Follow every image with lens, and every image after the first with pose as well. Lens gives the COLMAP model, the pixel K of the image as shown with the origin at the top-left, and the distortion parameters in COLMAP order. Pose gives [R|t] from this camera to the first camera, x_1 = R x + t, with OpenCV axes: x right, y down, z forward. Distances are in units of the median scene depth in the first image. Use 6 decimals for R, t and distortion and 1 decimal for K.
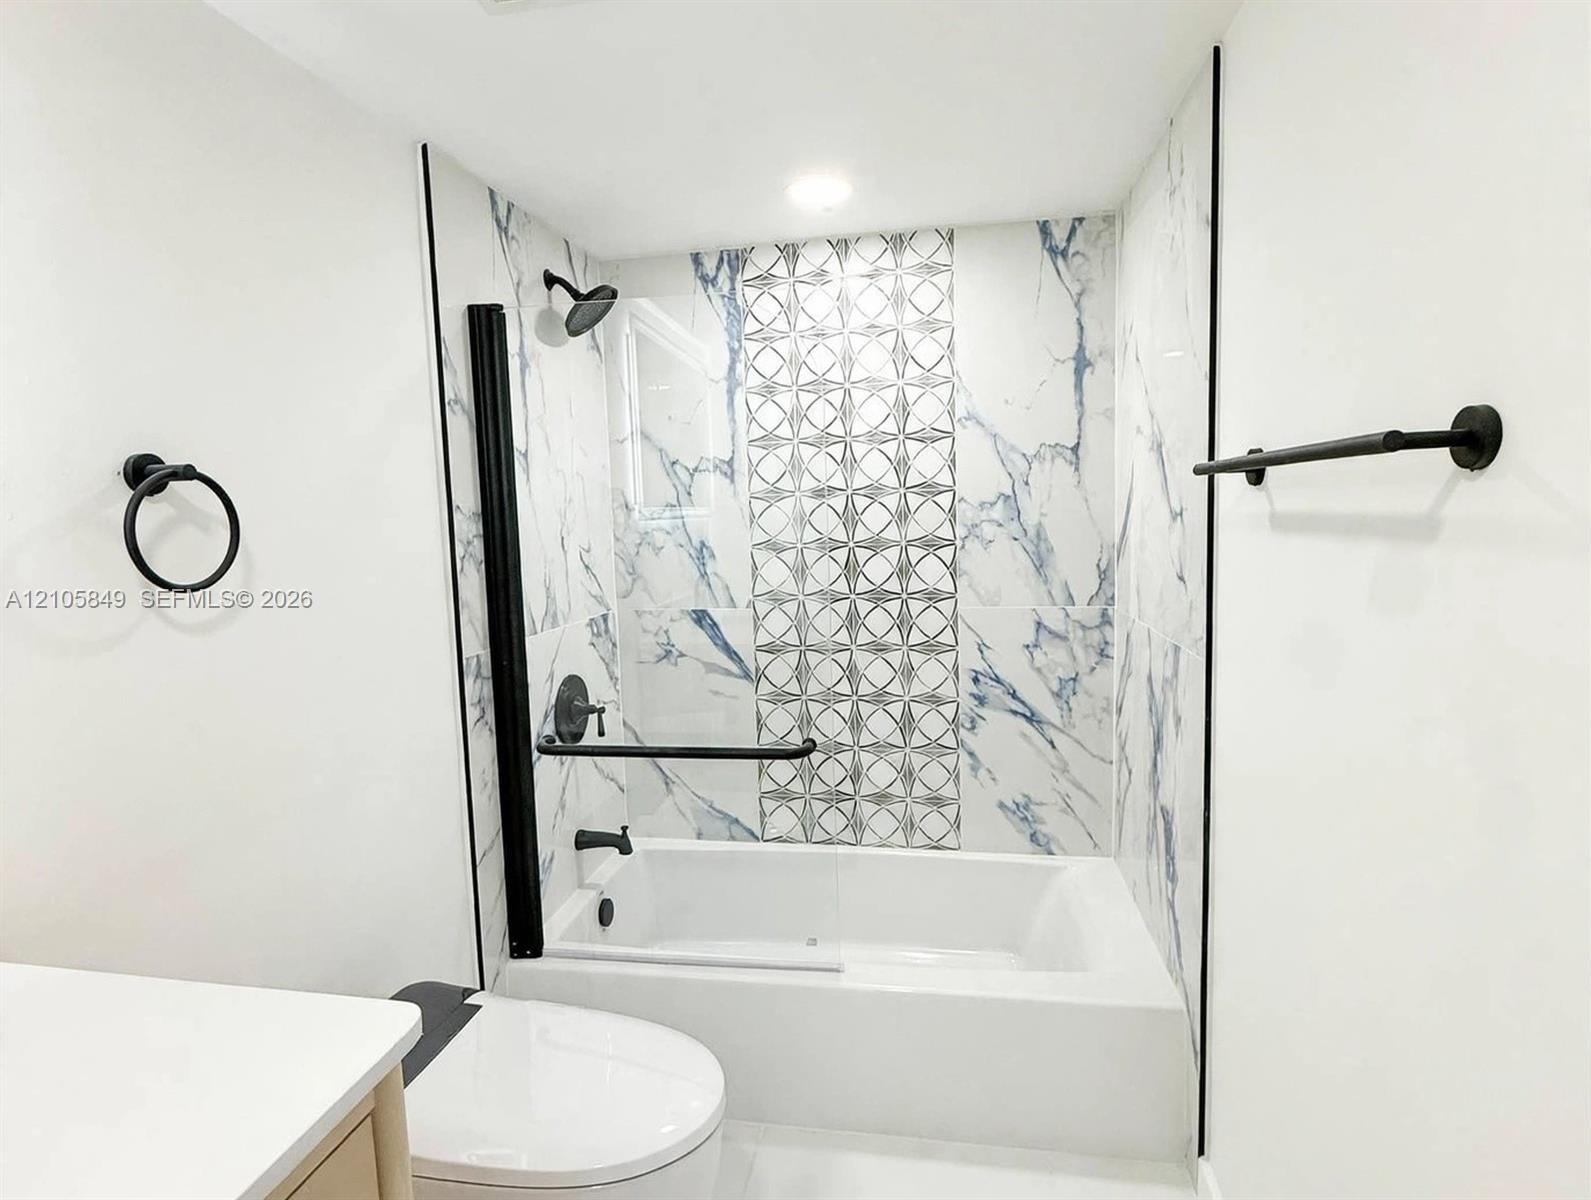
lens RADIAL K [[847.2, 0, 782.5], [0, 847.2, 581.7], [0, 0, 1]] dist [0.004159, 0.003772]
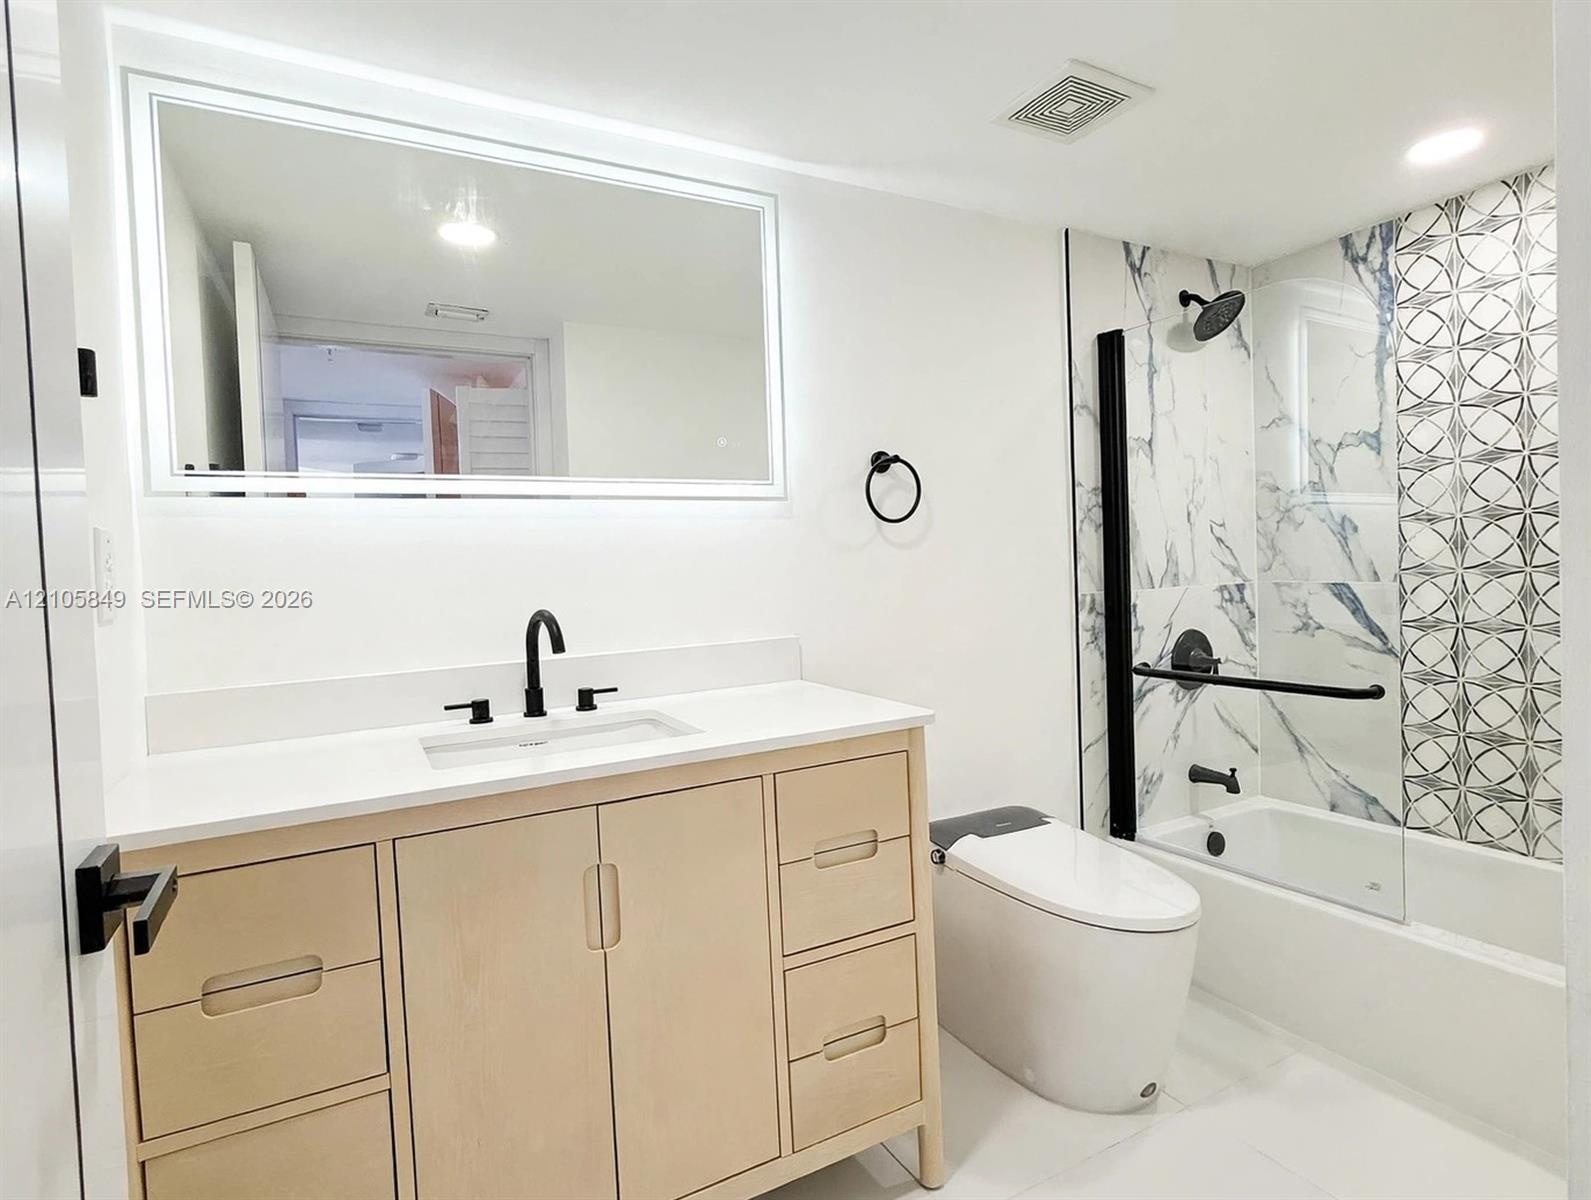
lens RADIAL K [[847.2, 0, 778.9], [0, 847.2, 600.2], [0, 0, 1]] dist [0.004159, 0.003772]
pose [[0.625718, 0.042415, -0.778896, 0.297030], [-0.056462, 0.998364, 0.009008, 0.088526], [0.778003, 0.038342, 0.627089, -0.179144]]
